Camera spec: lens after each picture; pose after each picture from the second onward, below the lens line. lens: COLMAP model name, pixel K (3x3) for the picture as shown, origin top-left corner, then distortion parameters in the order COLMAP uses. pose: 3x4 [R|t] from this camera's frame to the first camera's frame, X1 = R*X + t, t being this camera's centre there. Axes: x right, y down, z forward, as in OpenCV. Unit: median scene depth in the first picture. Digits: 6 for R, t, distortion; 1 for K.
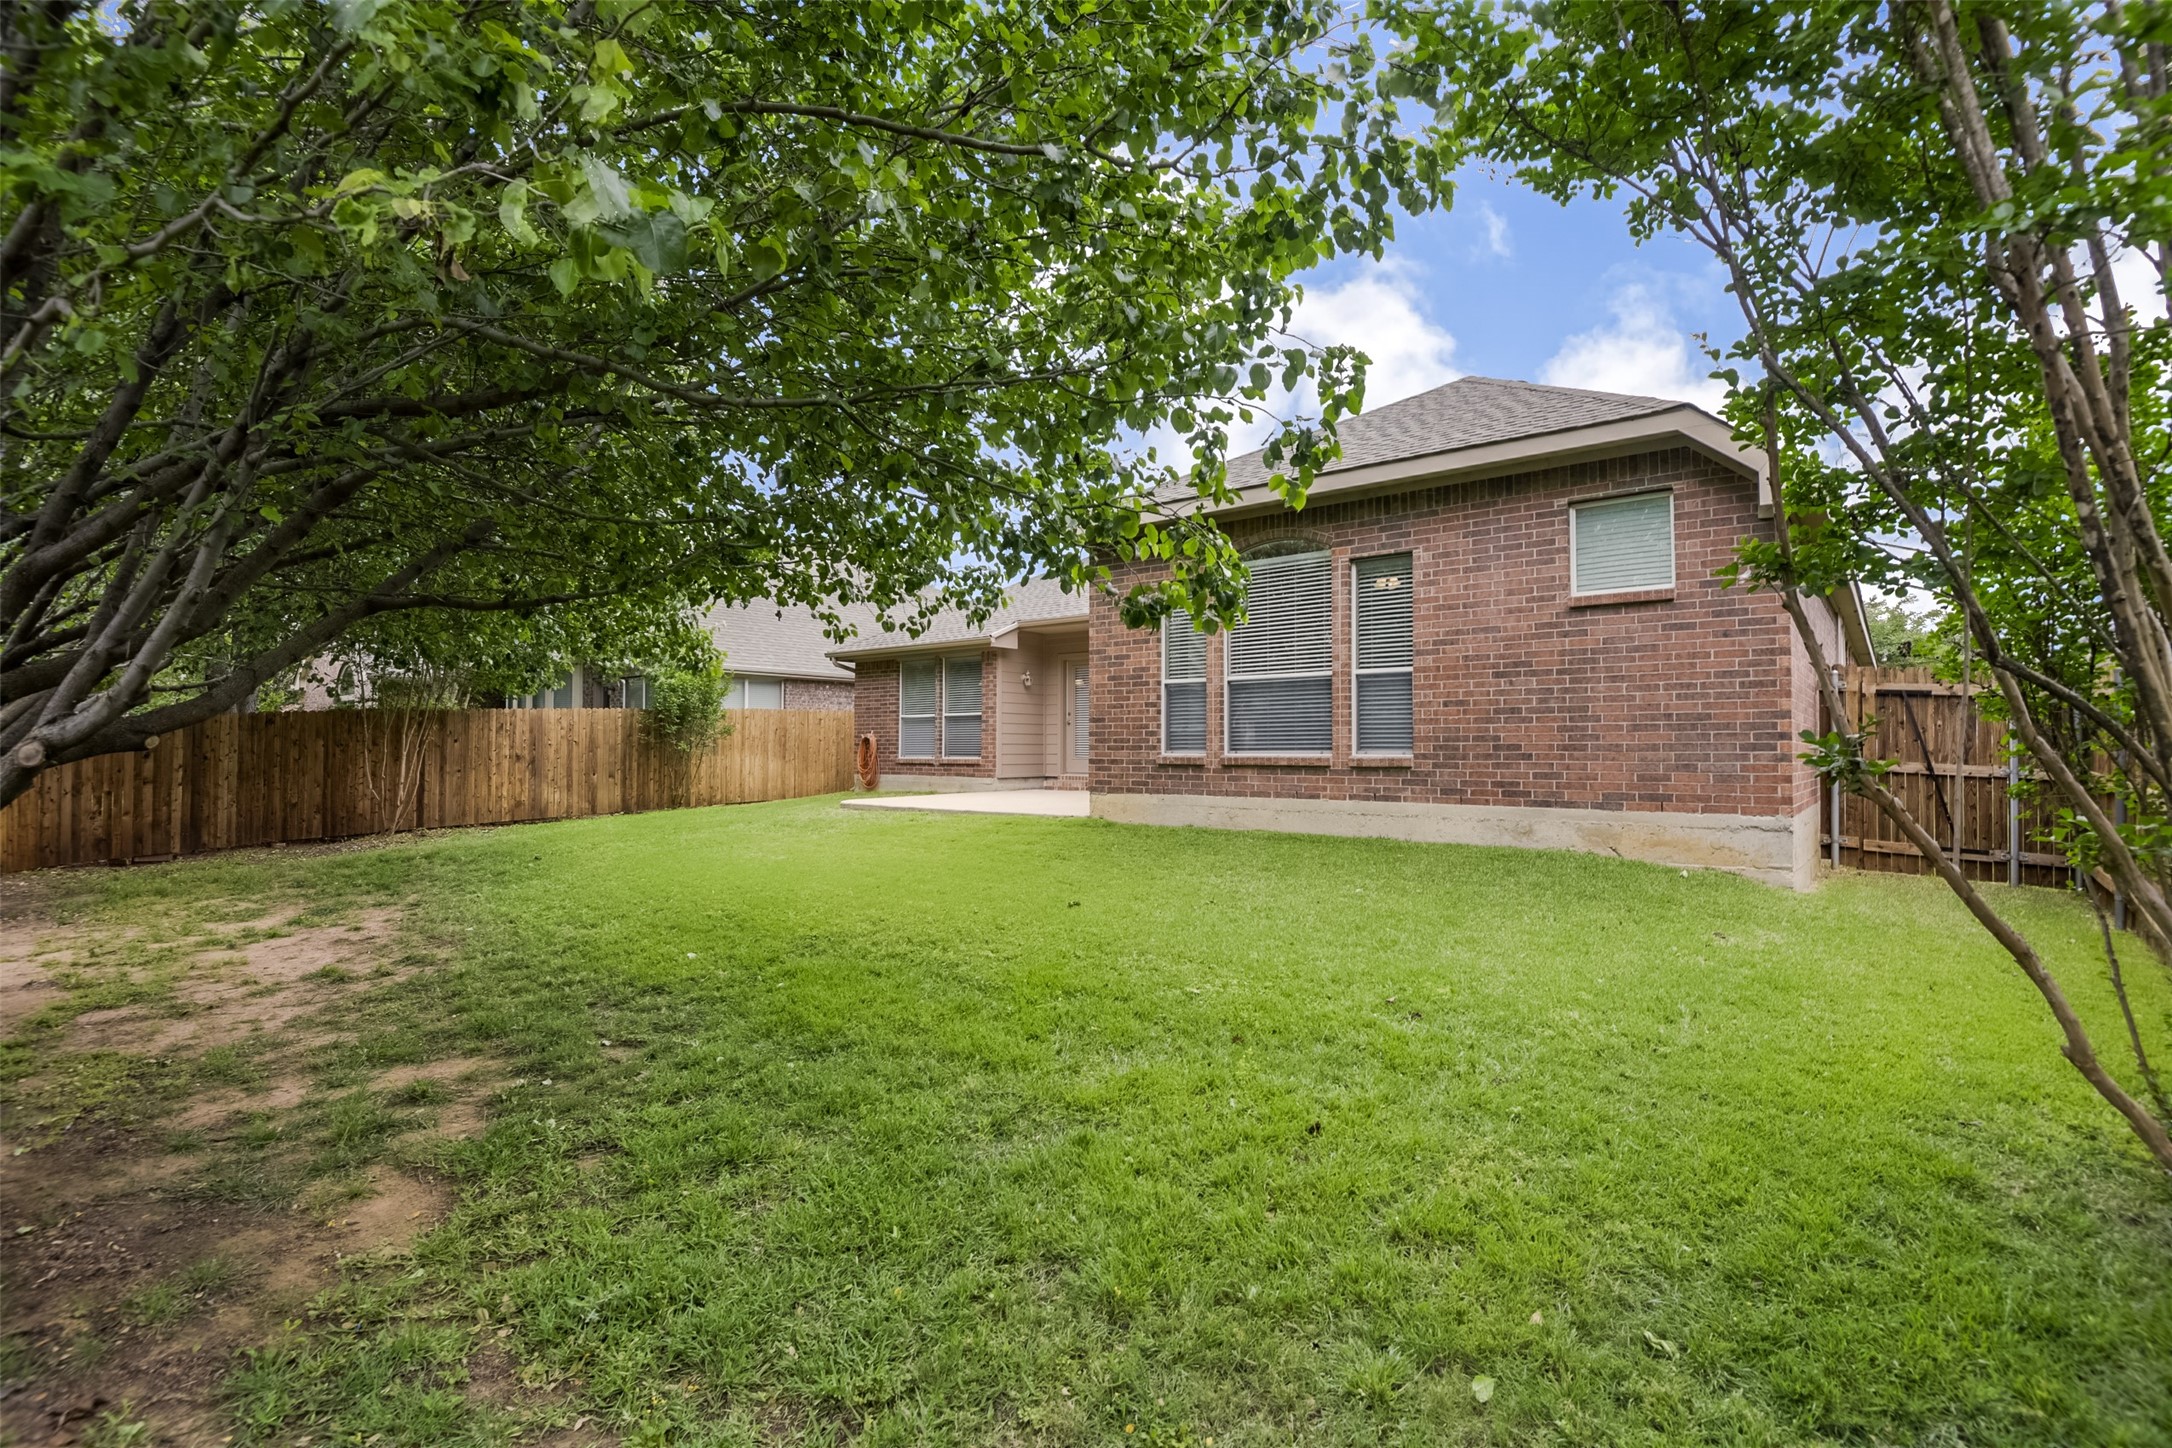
lens RADIAL K [[996.9, 0, 1086.0], [0, 996.9, 724.0], [0, 0, 1]] dist [-0.004743, -0.001822]
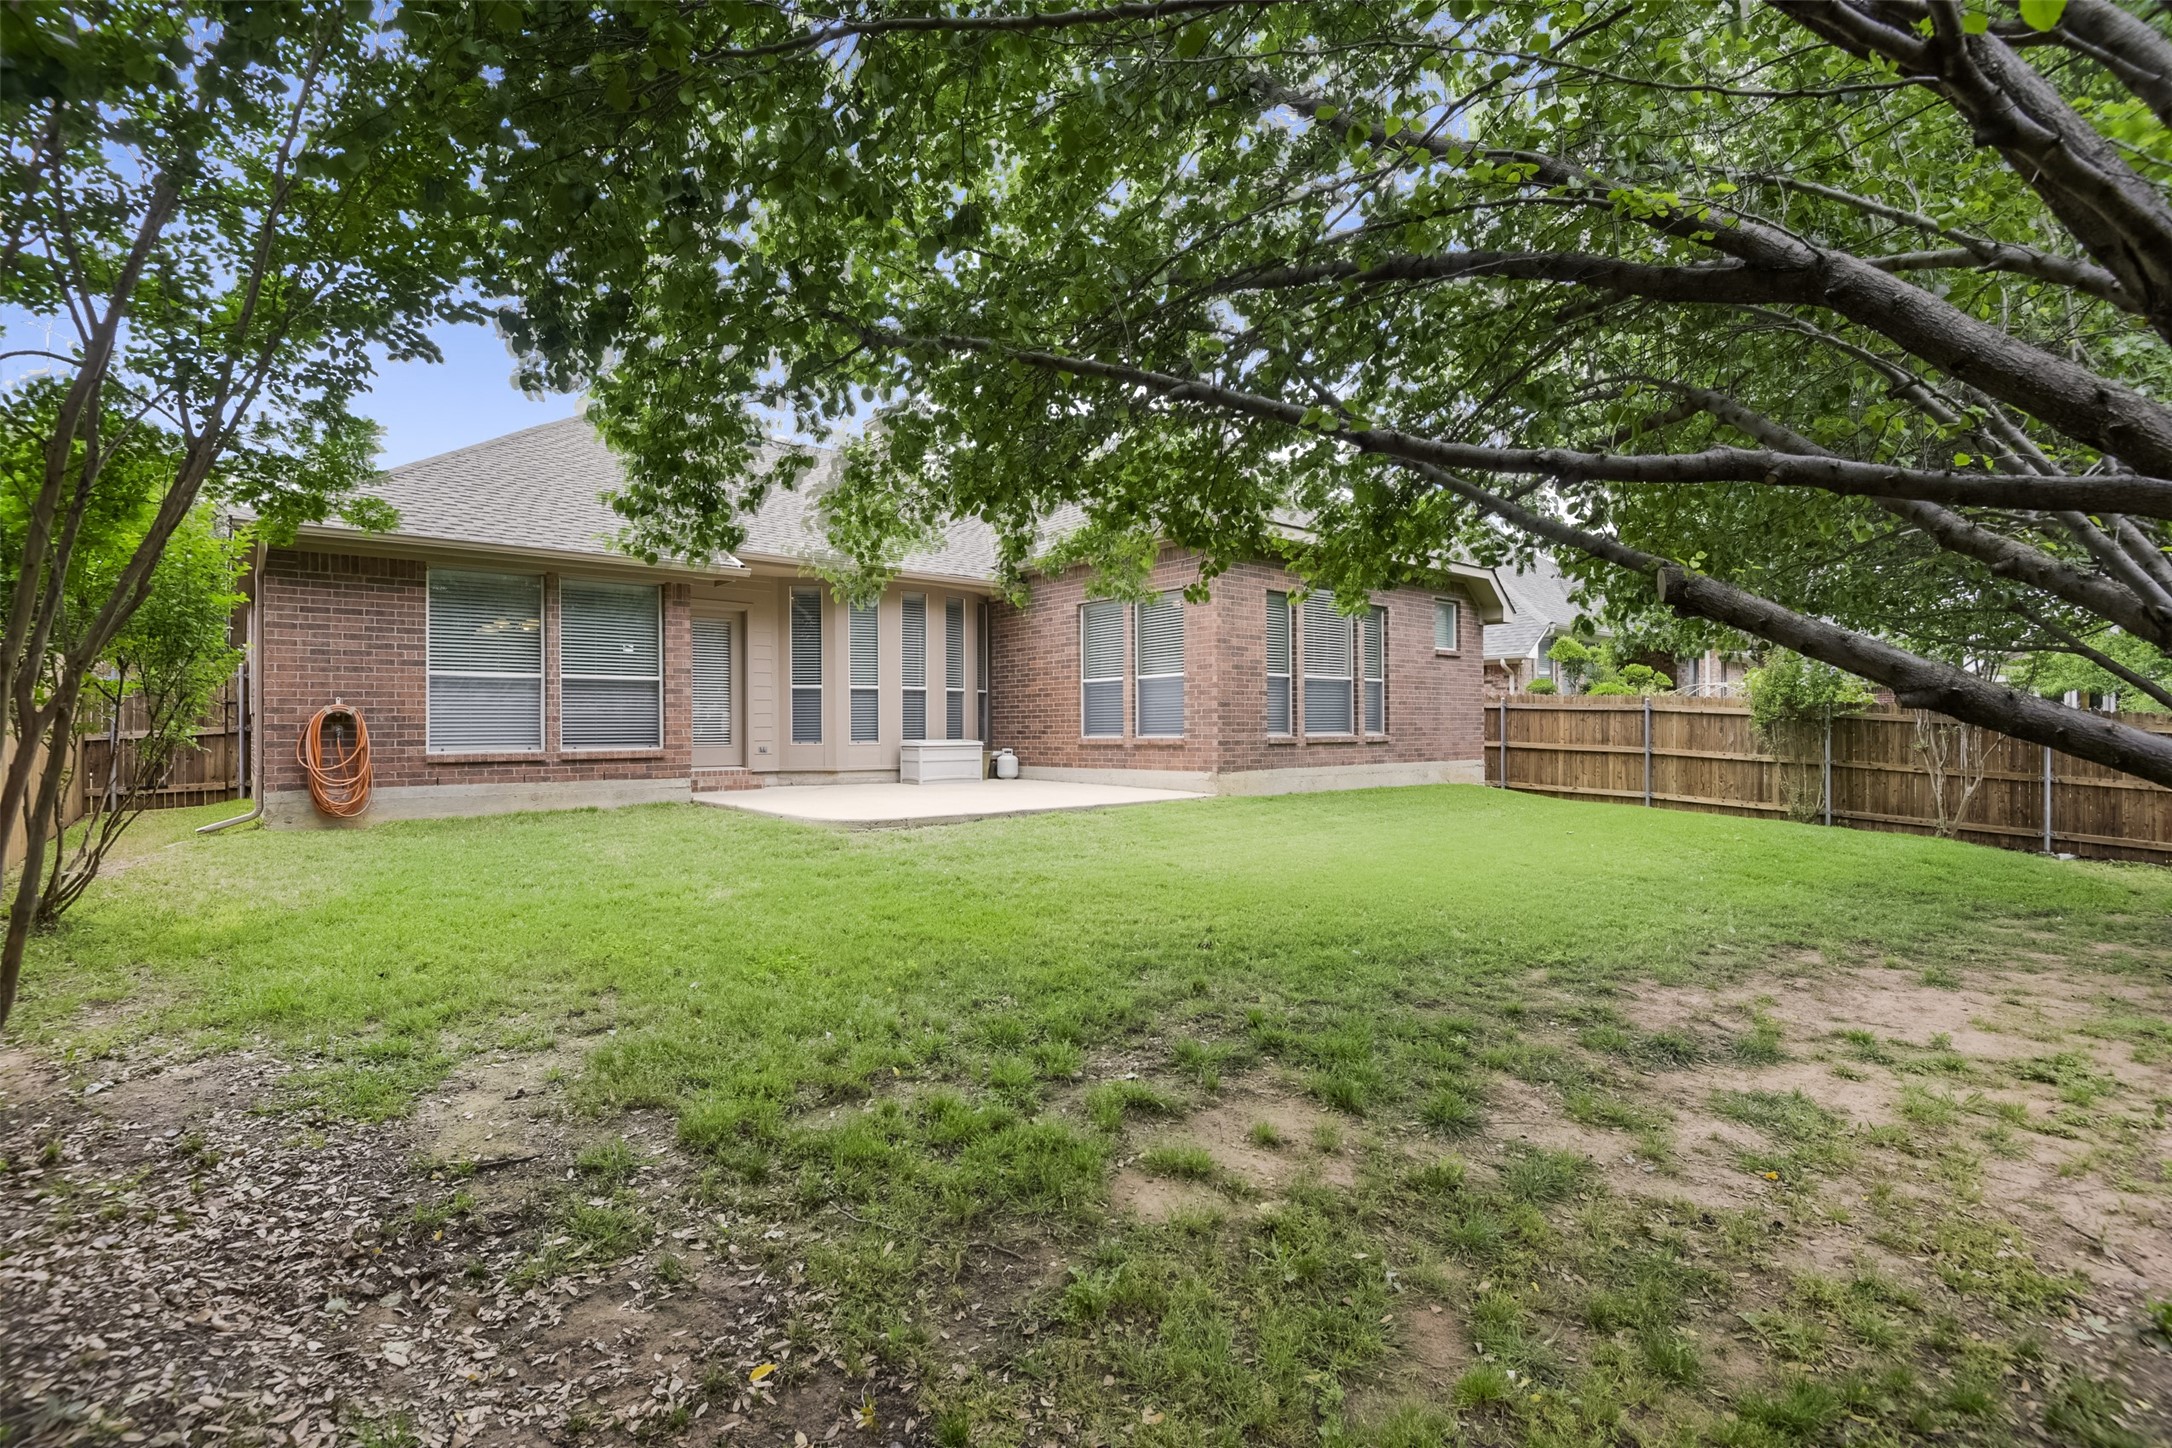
lens RADIAL K [[996.9, 0, 1086.0], [0, 996.9, 724.0], [0, 0, 1]] dist [-0.004743, -0.001822]
pose [[0.163874, 0.004258, 0.986472, -1.076663], [-0.020335, 0.999793, -0.000937, 0.021637], [-0.986272, -0.019906, 0.163927, 0.984490]]
